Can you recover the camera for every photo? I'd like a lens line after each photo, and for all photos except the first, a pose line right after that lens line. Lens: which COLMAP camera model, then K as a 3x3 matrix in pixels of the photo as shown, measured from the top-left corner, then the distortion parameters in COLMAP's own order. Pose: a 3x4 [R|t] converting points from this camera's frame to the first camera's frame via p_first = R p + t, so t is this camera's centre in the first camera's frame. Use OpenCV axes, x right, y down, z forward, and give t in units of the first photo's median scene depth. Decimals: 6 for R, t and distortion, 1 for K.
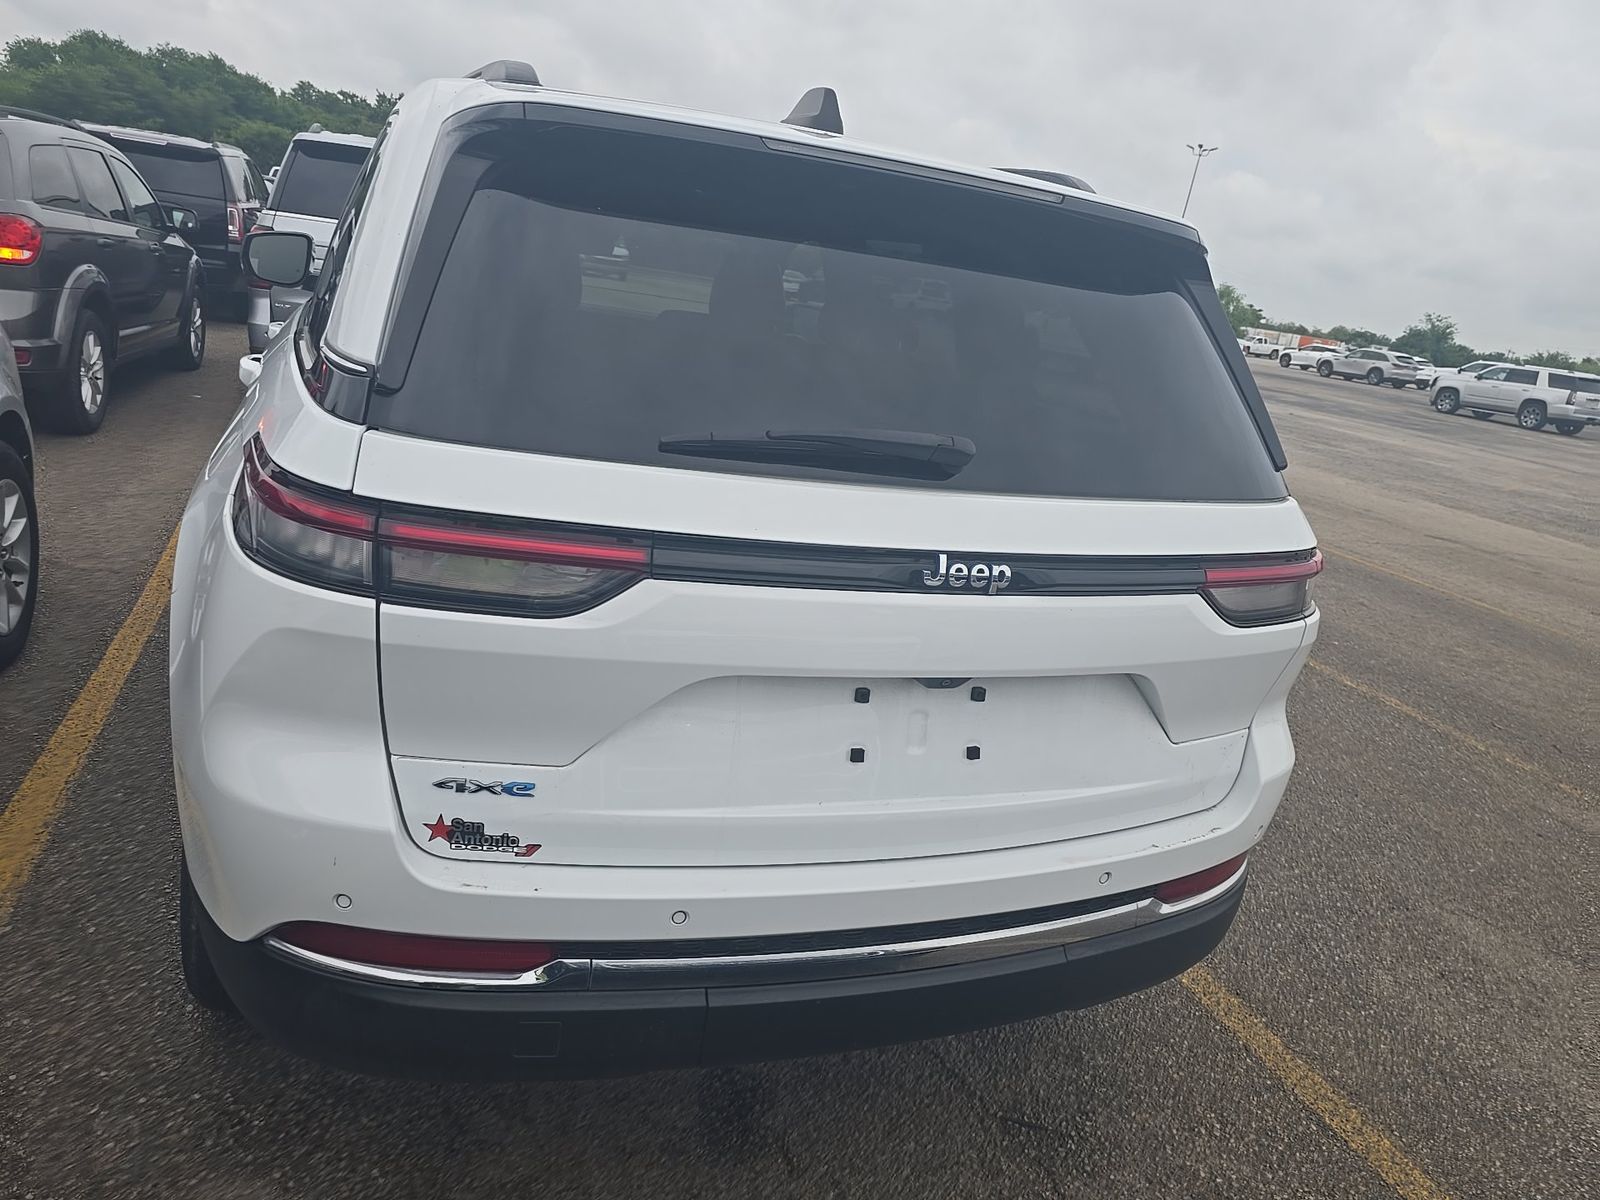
lens RADIAL K [[1073.0, 0, 806.7], [0, 1073.0, 589.1], [0, 0, 1]] dist [0.060502, -0.067323]
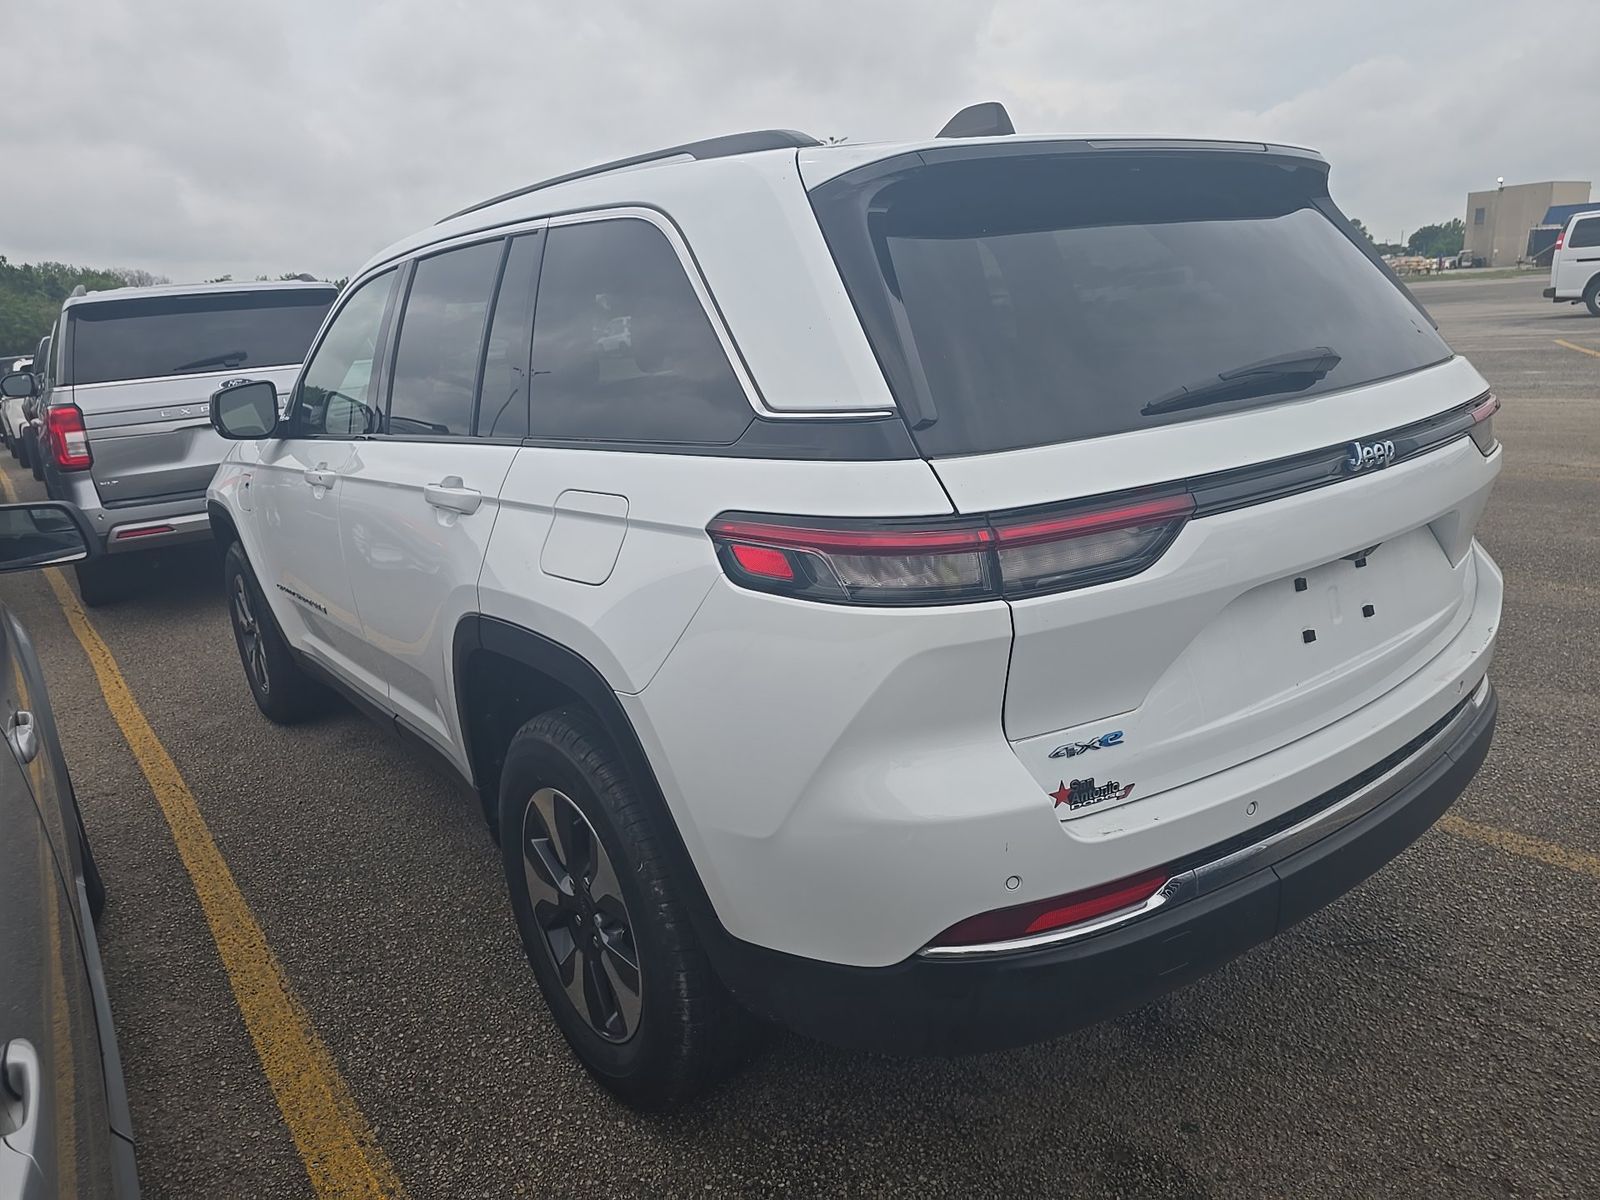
lens RADIAL K [[1069.6, 0, 800.0], [0, 1069.6, 600.0], [0, 0, 1]] dist [0.066137, -0.072710]
pose [[0.937089, -0.285094, 0.201457, -0.745882], [0.288177, 0.957467, 0.014499, -0.060977], [-0.197022, 0.044468, 0.979390, -0.031881]]
